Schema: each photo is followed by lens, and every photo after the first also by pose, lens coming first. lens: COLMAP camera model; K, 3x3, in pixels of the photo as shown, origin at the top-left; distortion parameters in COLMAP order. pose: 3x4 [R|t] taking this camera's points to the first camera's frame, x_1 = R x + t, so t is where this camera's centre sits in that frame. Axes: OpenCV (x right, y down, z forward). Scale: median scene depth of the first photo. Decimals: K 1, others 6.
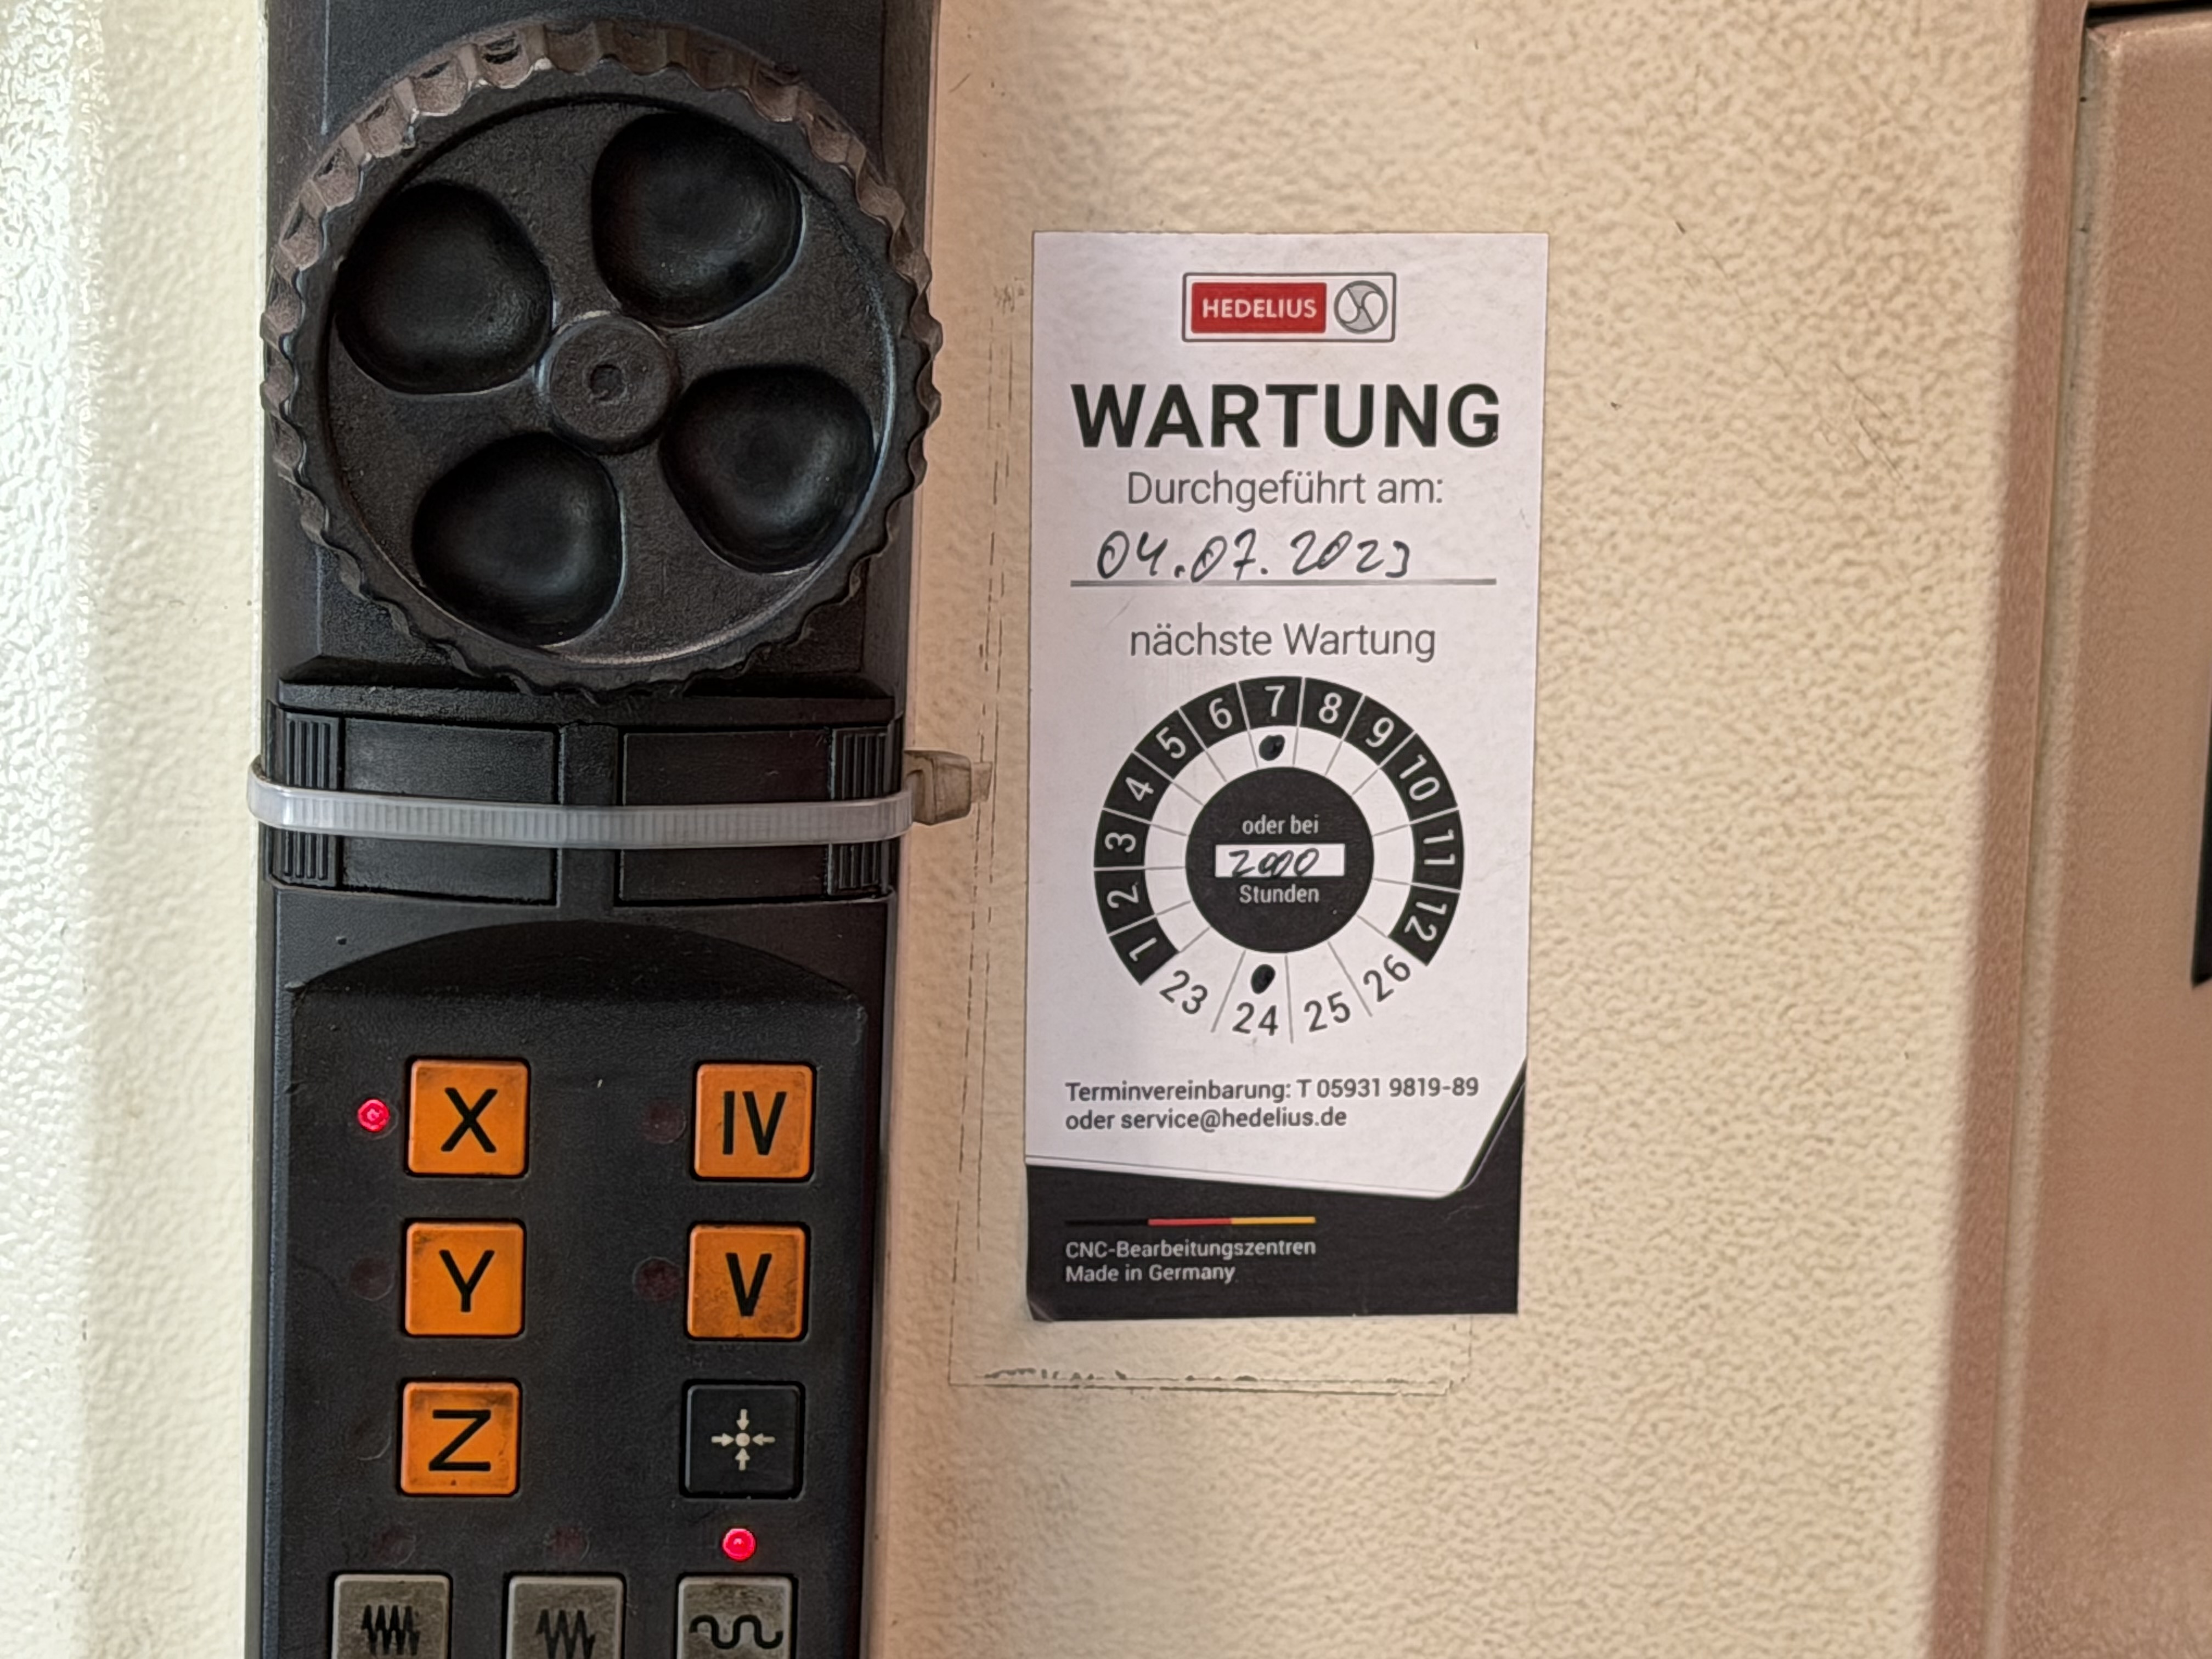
lens RADIAL K [[6146.2, 0, 1101.9], [0, 6146.2, 841.7], [0, 0, 1]] dist [0.103595, 0.000000]
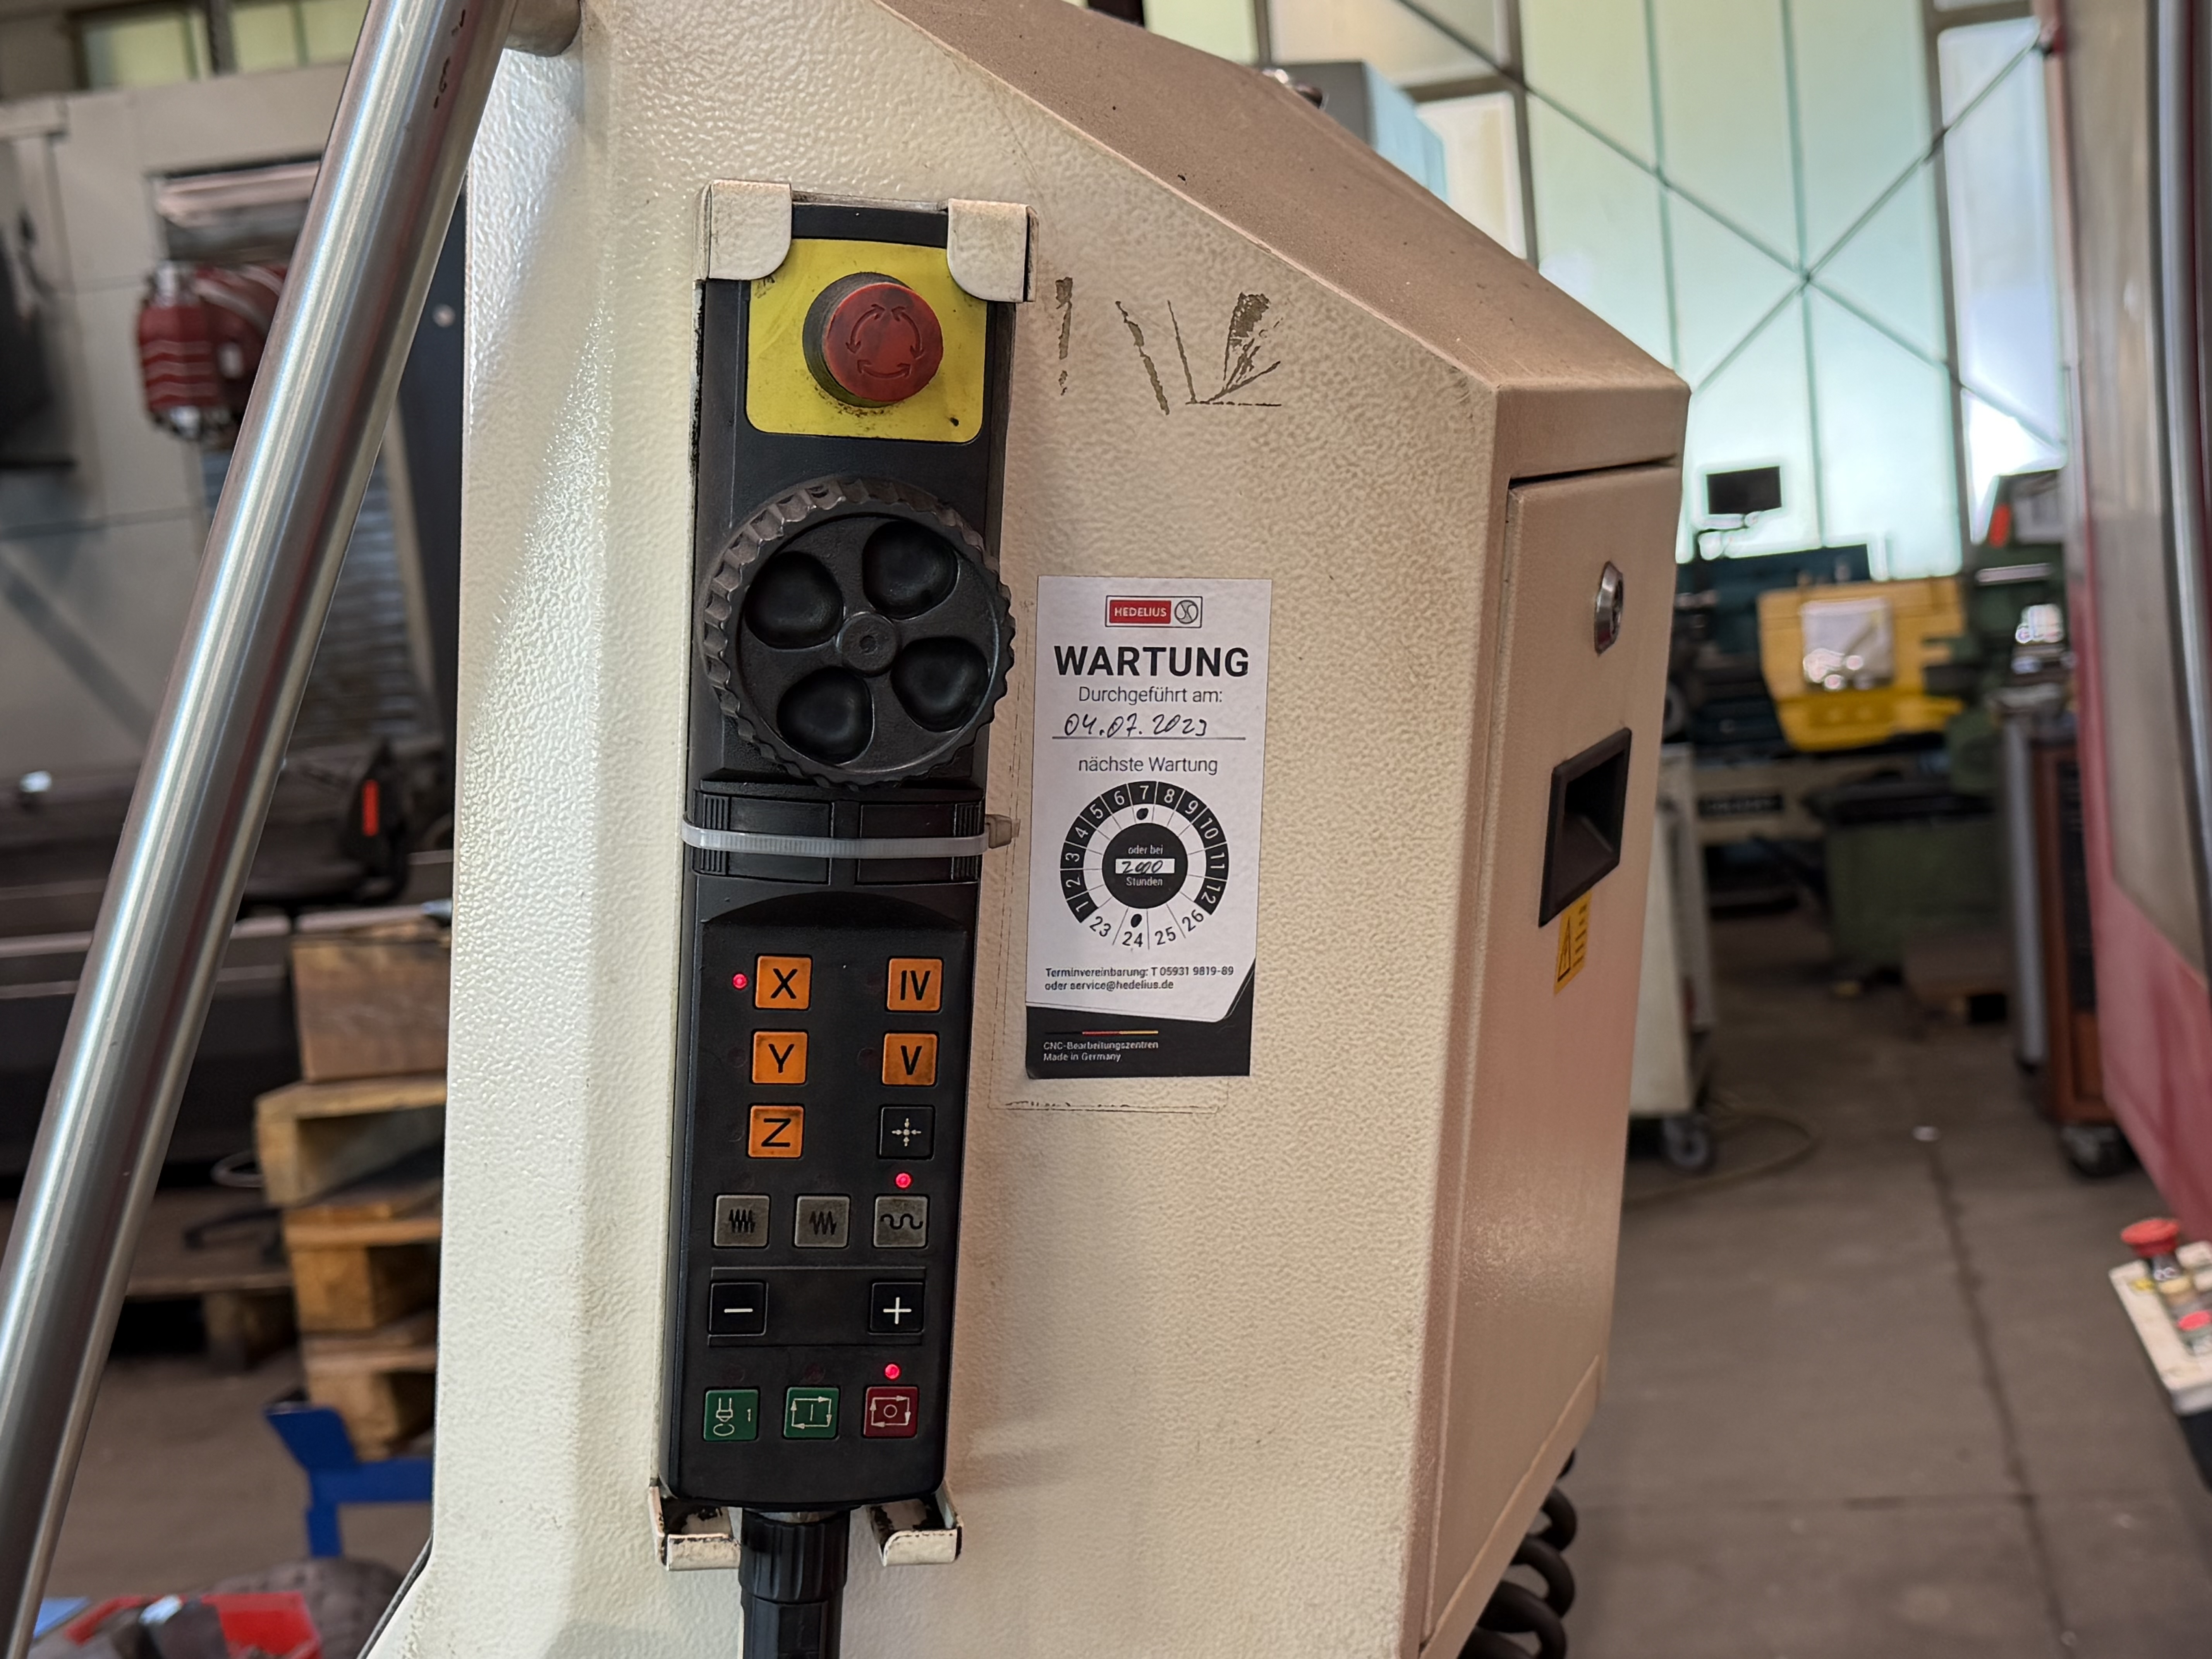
lens RADIAL K [[3067.3, 0, 1106.9], [0, 3067.3, 813.2], [0, 0, 1]] dist [0.090876, 0.000000]
pose [[0.996727, 0.007440, 0.080494, -0.072183], [-0.006129, 0.999845, -0.016517, 0.002368], [-0.080605, 0.015969, 0.996618, -0.078539]]
